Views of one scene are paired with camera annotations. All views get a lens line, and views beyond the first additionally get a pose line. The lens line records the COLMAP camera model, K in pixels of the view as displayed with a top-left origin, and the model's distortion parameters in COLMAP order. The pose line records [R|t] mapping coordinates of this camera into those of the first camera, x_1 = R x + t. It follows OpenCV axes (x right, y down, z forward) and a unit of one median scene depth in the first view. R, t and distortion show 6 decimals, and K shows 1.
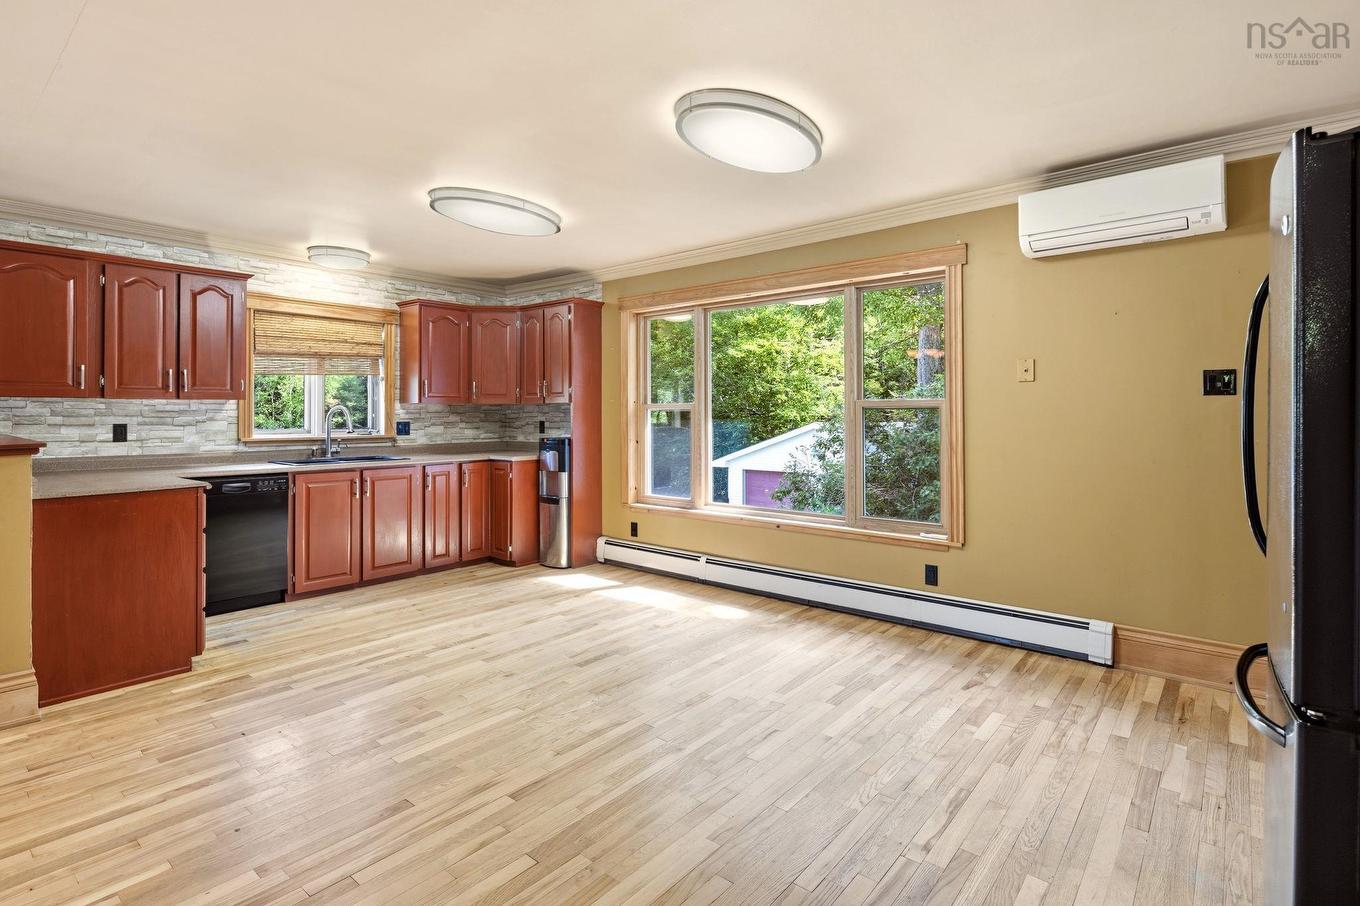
lens RADIAL K [[664.2, 0, 681.0], [0, 664.2, 412.6], [0, 0, 1]] dist [0.003361, -0.000227]
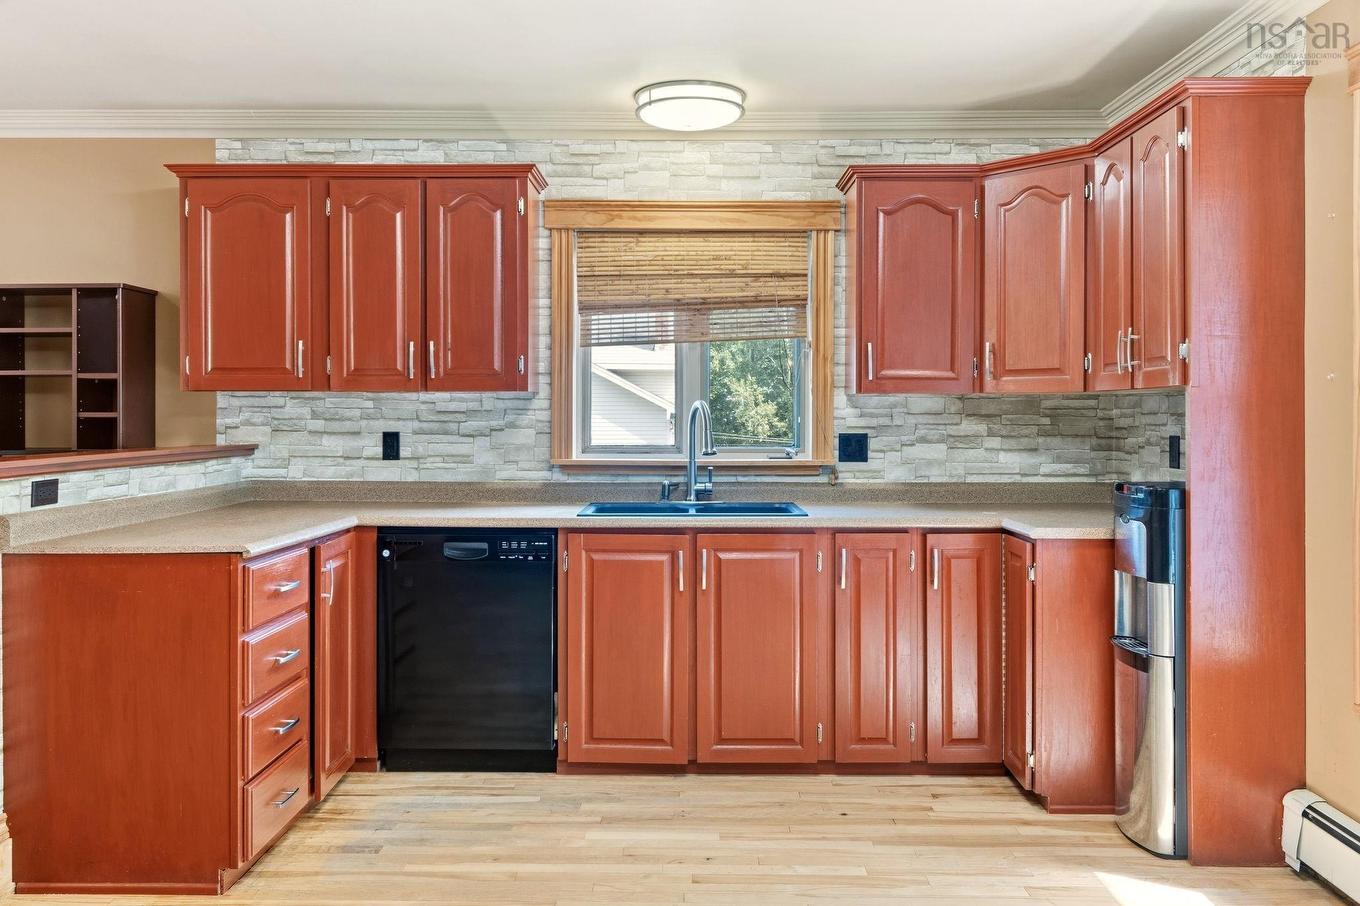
lens RADIAL K [[1072.8, 0, 676.3], [0, 1072.8, 419.2], [0, 0, 1]] dist [0.002367, 0.004401]
pose [[0.633711, 0.002246, -0.773566, 0.106462], [-0.000402, 0.999997, 0.002575, 0.001761], [0.773570, -0.001320, 0.633710, 0.464423]]
